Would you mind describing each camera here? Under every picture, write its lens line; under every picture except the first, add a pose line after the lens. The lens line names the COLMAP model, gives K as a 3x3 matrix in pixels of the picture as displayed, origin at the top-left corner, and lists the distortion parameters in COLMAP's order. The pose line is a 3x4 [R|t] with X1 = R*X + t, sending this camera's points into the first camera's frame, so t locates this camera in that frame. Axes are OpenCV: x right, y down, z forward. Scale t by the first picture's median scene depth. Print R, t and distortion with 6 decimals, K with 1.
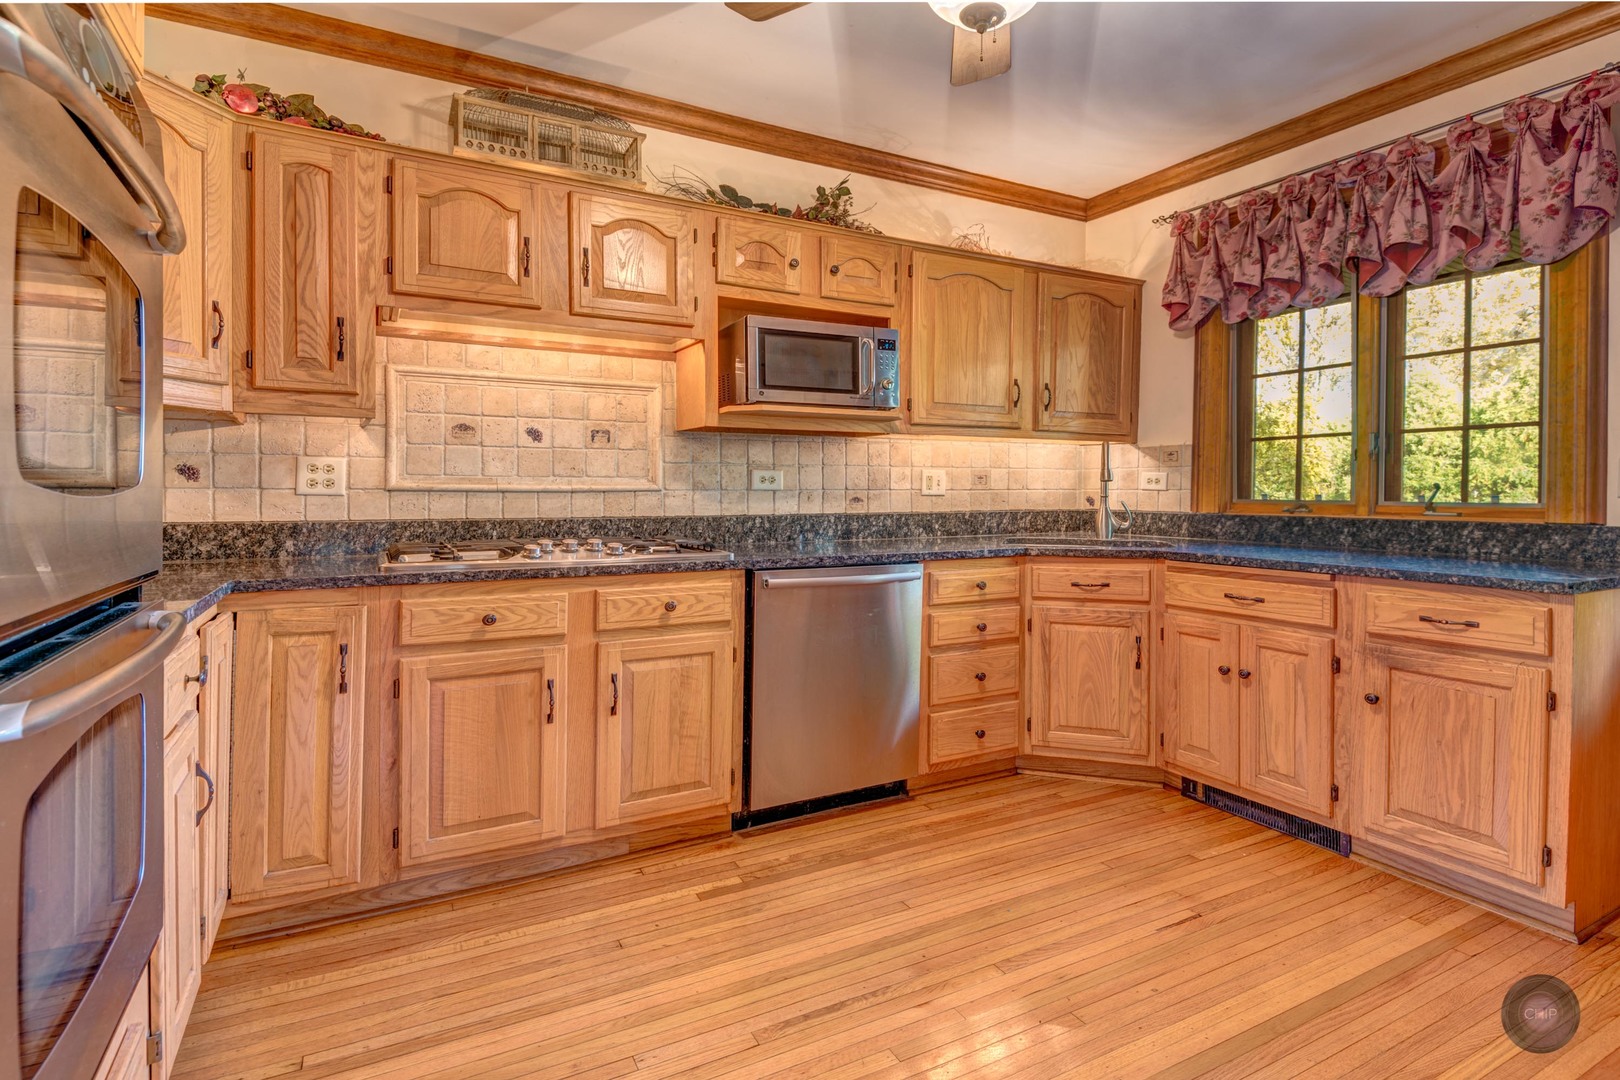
lens RADIAL K [[762.6, 0, 818.1], [0, 762.6, 490.6], [0, 0, 1]] dist [0.001114, -0.005427]
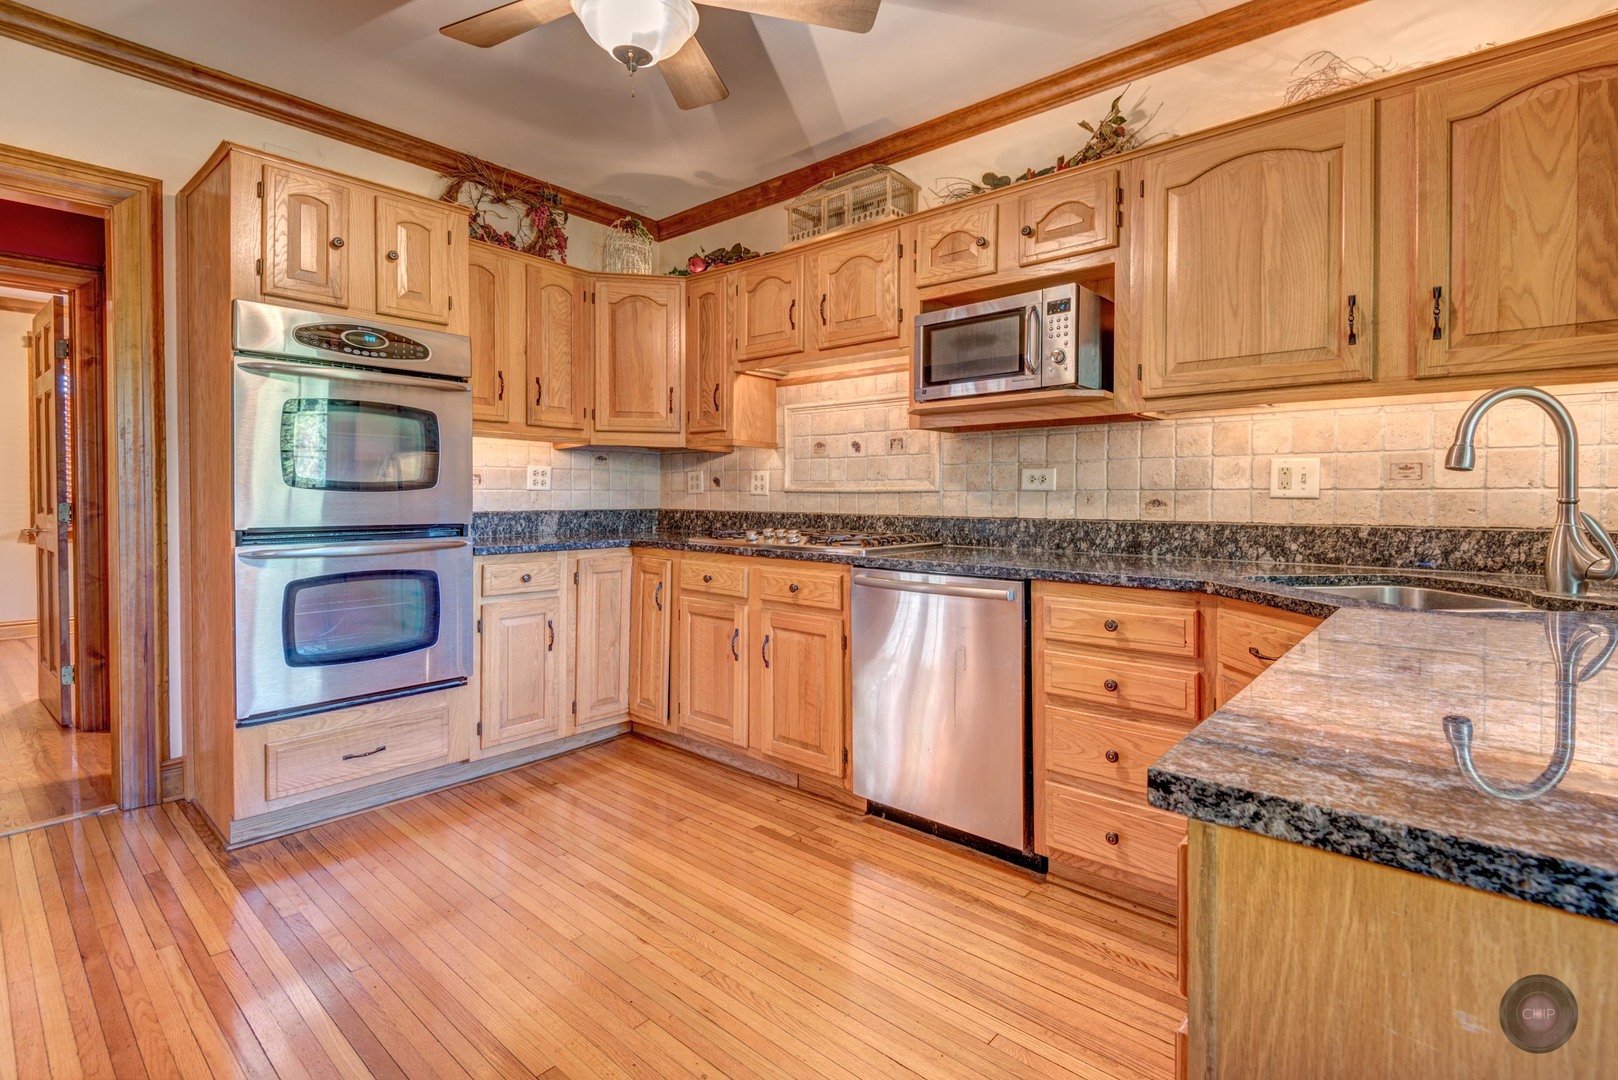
lens RADIAL K [[761.7, 0, 798.9], [0, 761.7, 493.9], [0, 0, 1]] dist [0.001114, -0.005427]
pose [[0.361509, -0.001159, -0.932368, 0.676111], [-0.001878, 0.999996, -0.001971, 0.005285], [0.932367, 0.002463, 0.361506, 0.426087]]
